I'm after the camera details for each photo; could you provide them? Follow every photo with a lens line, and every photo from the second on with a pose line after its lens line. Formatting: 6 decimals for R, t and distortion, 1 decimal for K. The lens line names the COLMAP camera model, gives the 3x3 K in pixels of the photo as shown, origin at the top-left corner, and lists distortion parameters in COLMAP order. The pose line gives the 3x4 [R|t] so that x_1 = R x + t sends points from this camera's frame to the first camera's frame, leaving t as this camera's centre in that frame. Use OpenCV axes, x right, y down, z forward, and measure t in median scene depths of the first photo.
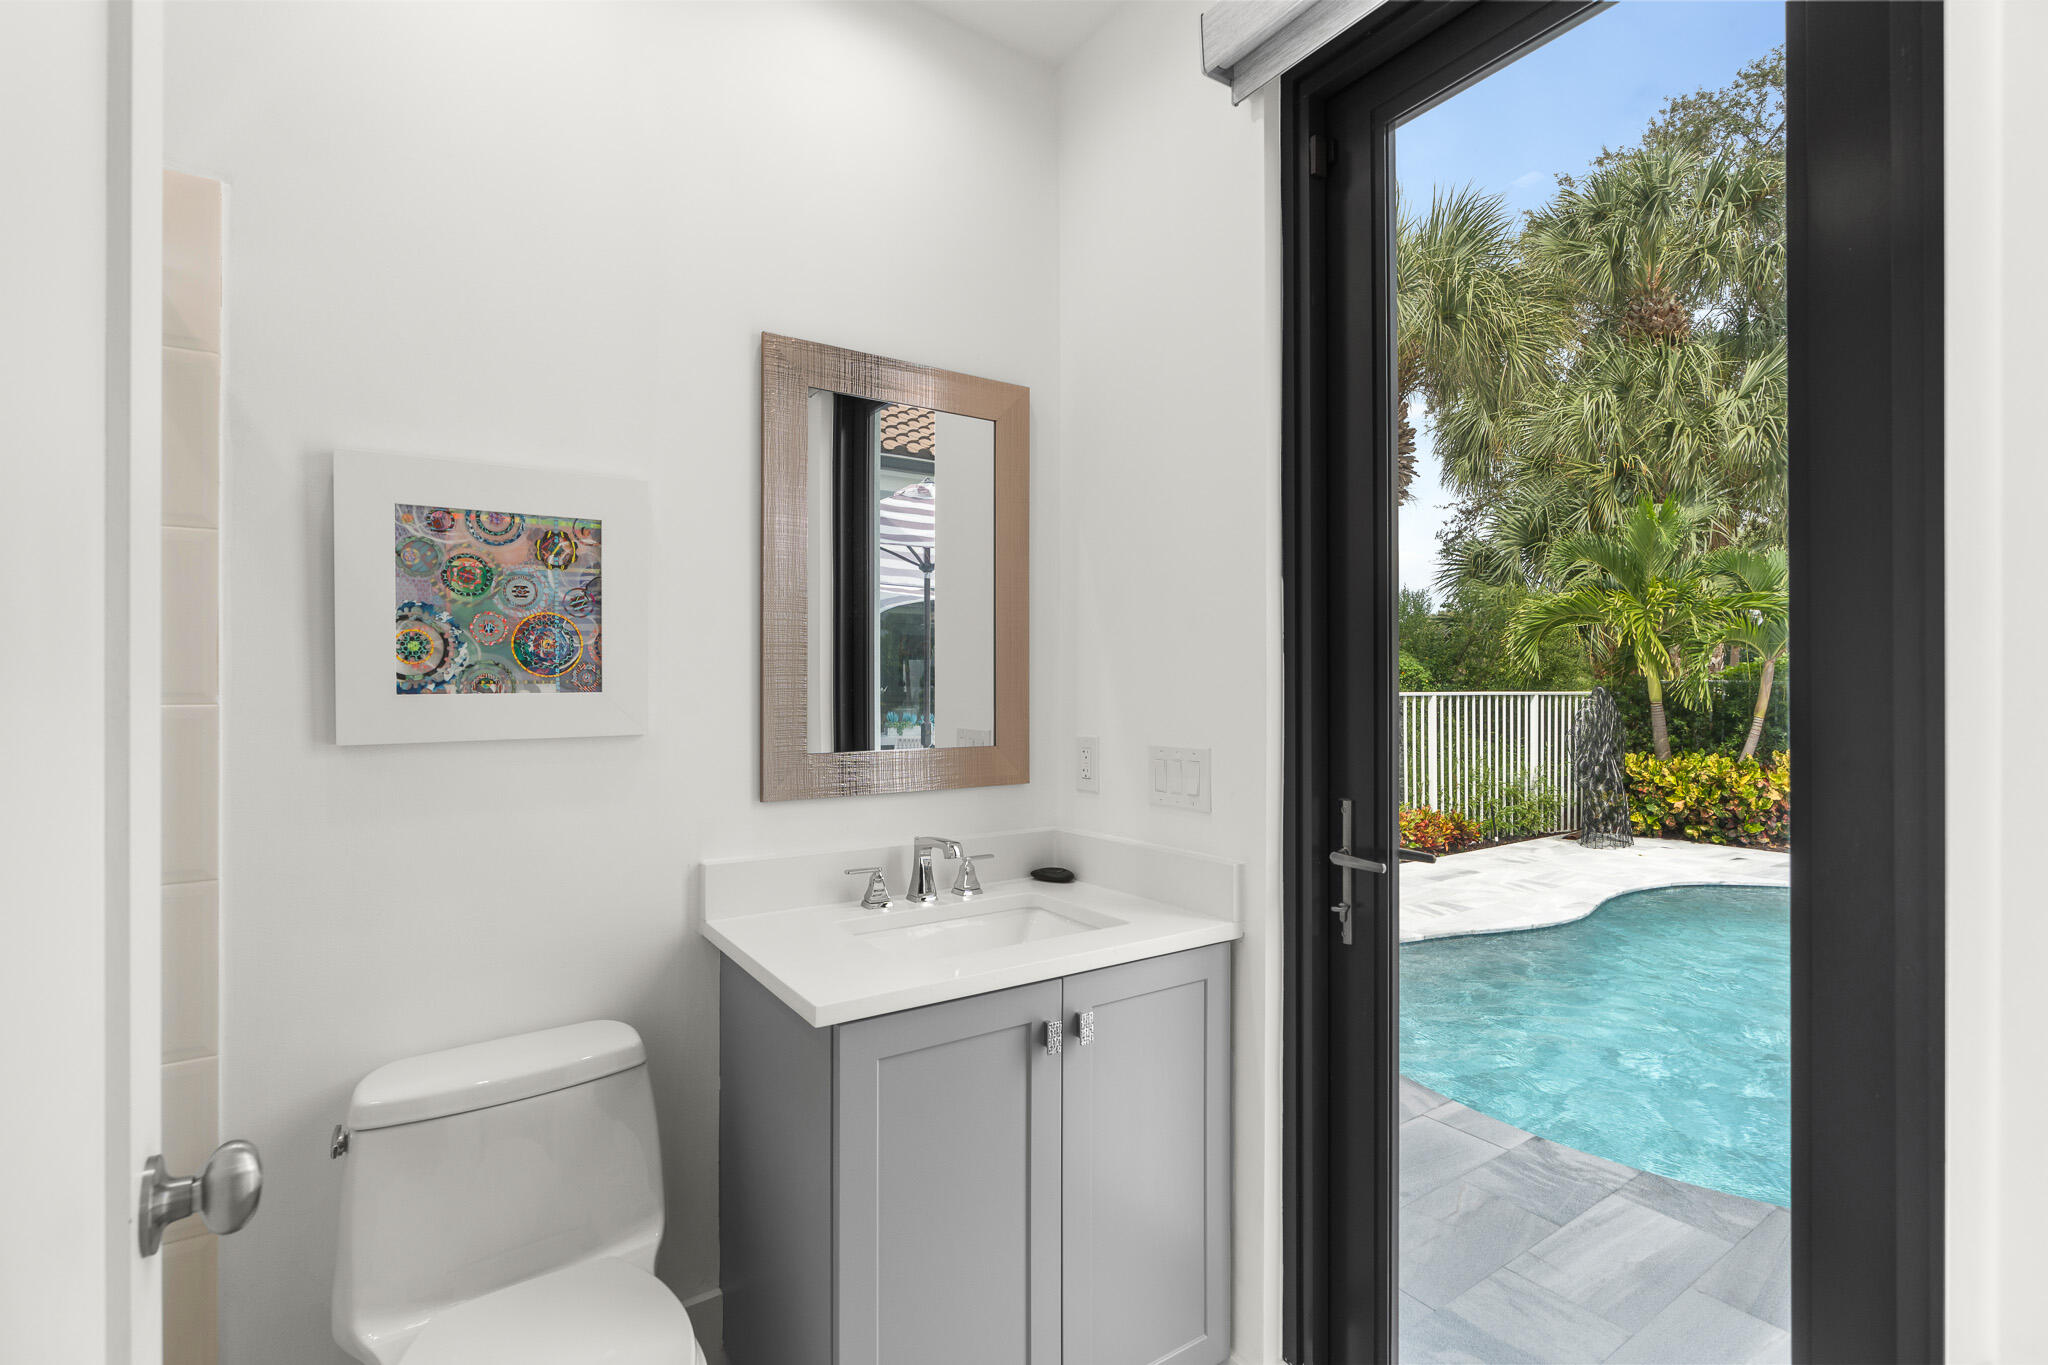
lens RADIAL K [[925.1, 0, 1020.6], [0, 925.1, 679.3], [0, 0, 1]] dist [-0.005808, 0.001698]
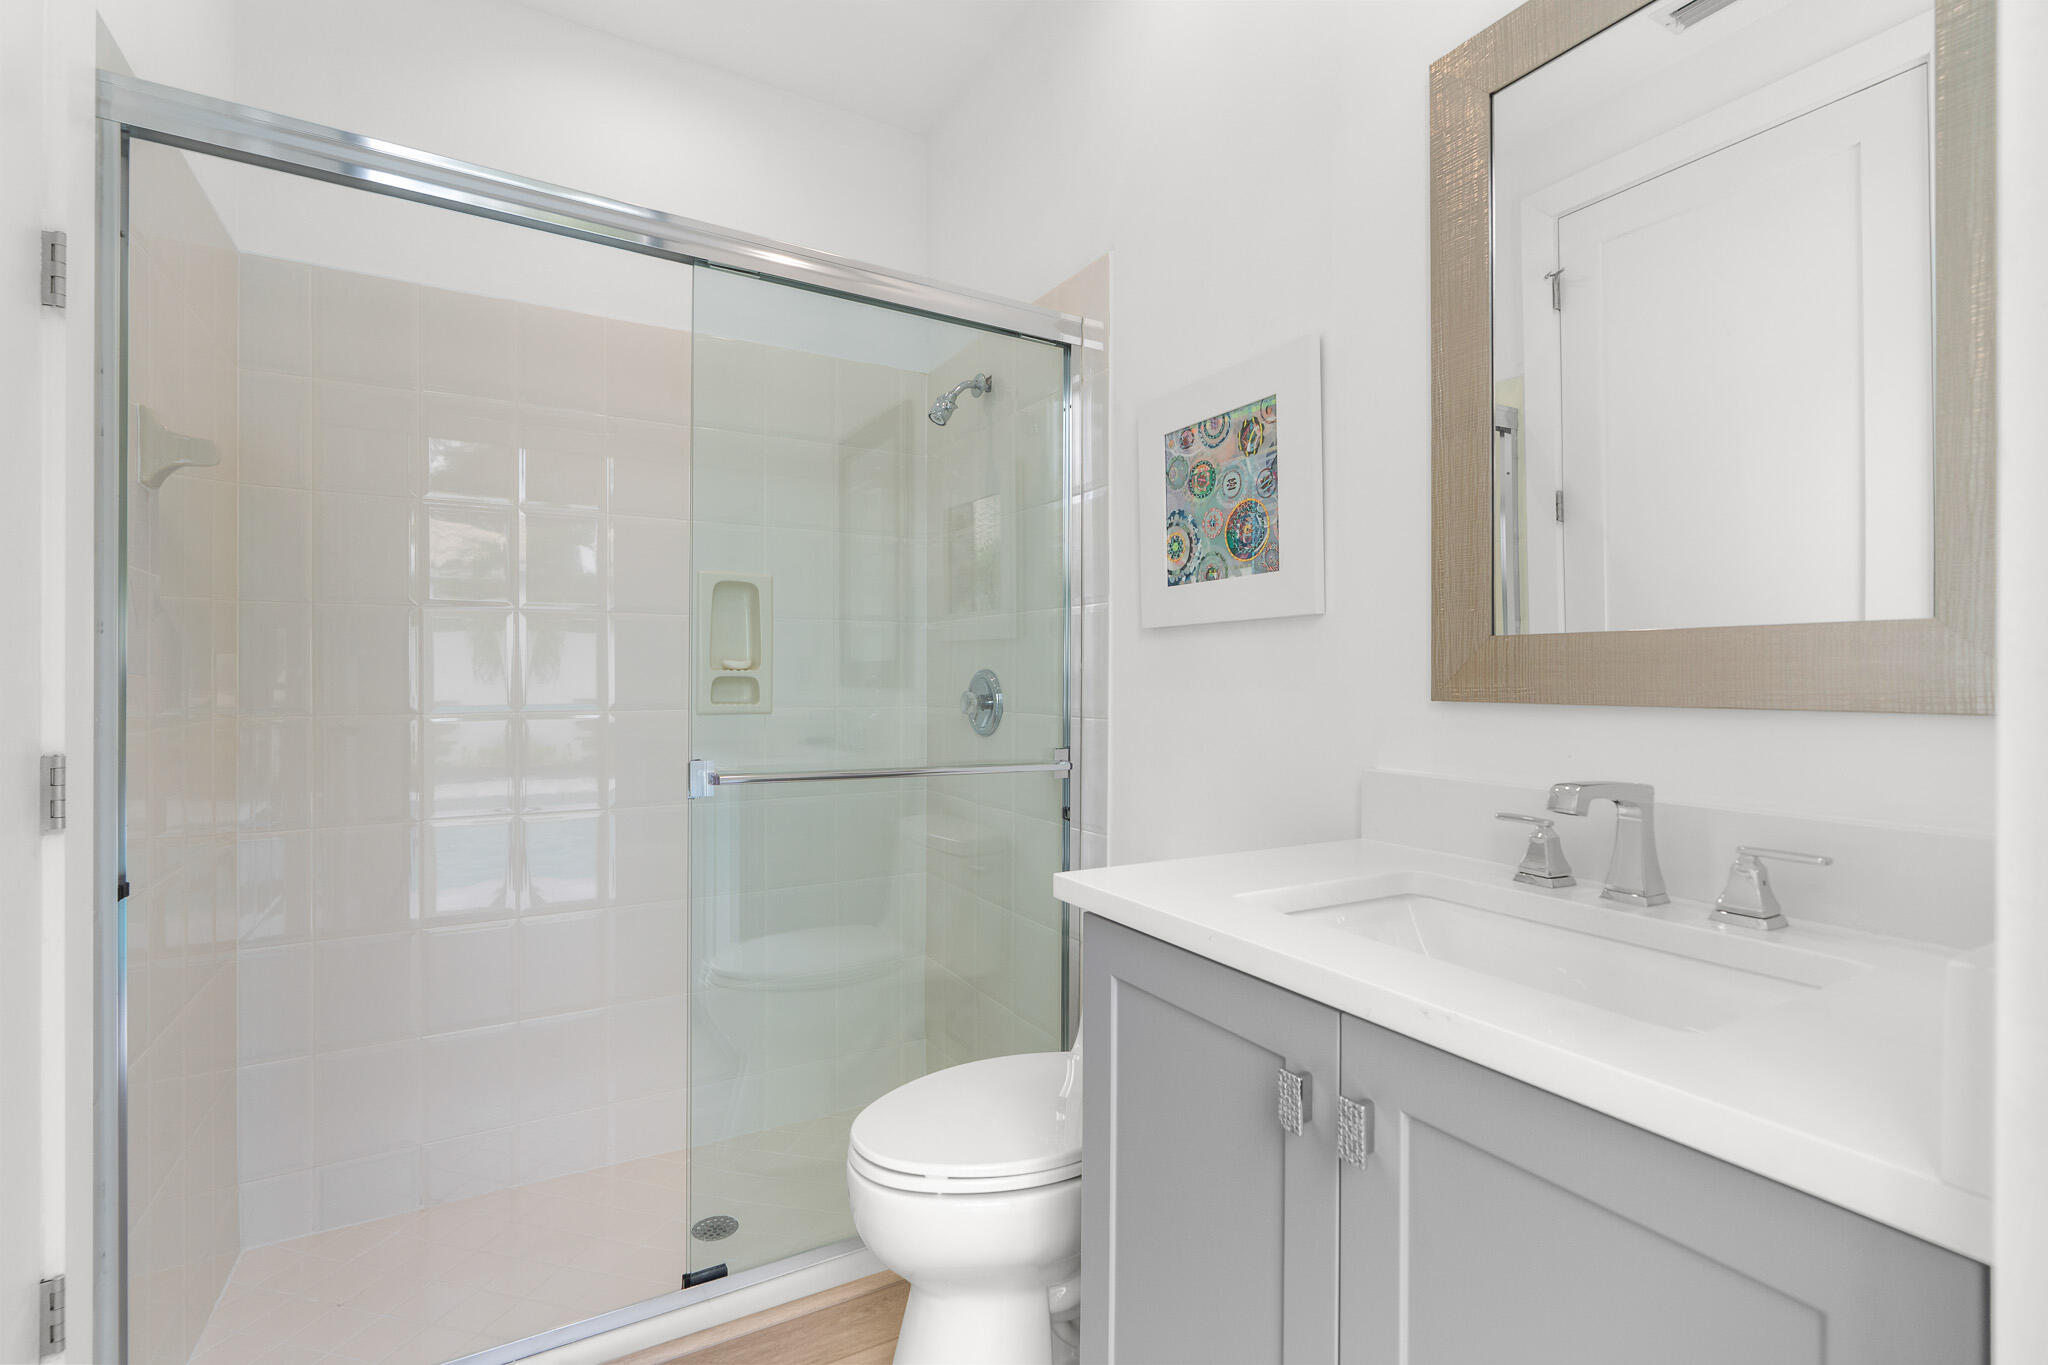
lens RADIAL K [[925.1, 0, 1020.6], [0, 925.1, 679.3], [0, 0, 1]] dist [-0.005808, 0.001698]
pose [[-0.055383, 0.000959, -0.998465, 0.538530], [0.003491, 0.999994, 0.000767, 0.128461], [0.998459, -0.003443, -0.055386, 0.799823]]
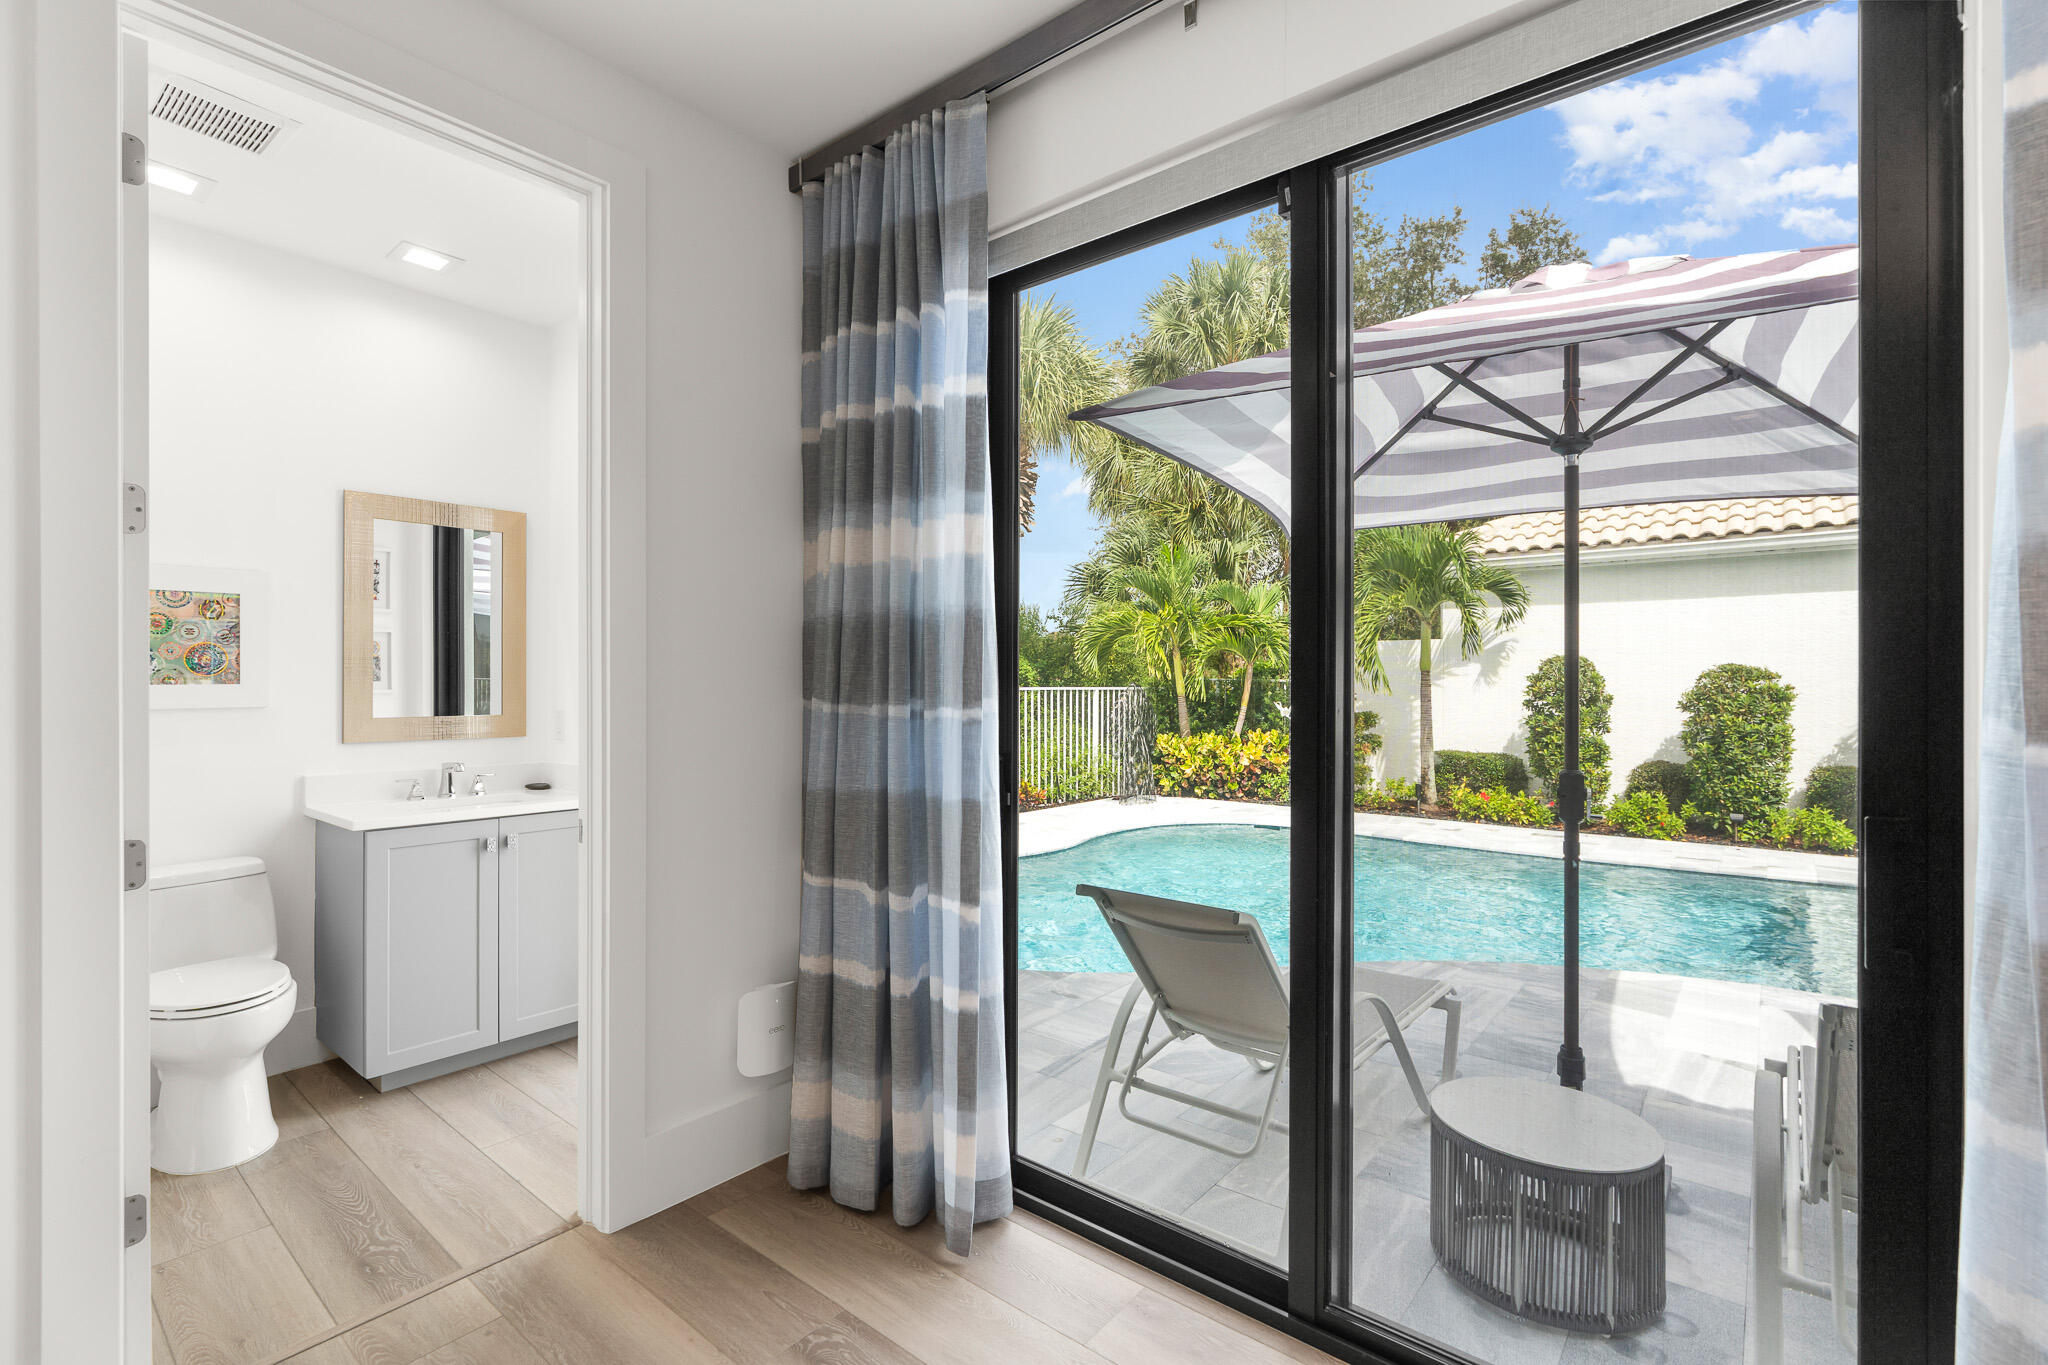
lens RADIAL K [[925.1, 0, 1020.6], [0, 925.1, 679.3], [0, 0, 1]] dist [-0.005808, 0.001698]
pose [[0.958288, 0.003332, 0.285785, 0.554476], [-0.004647, 0.999982, 0.003923, -0.011126], [-0.285767, -0.005088, 0.958286, -1.302132]]
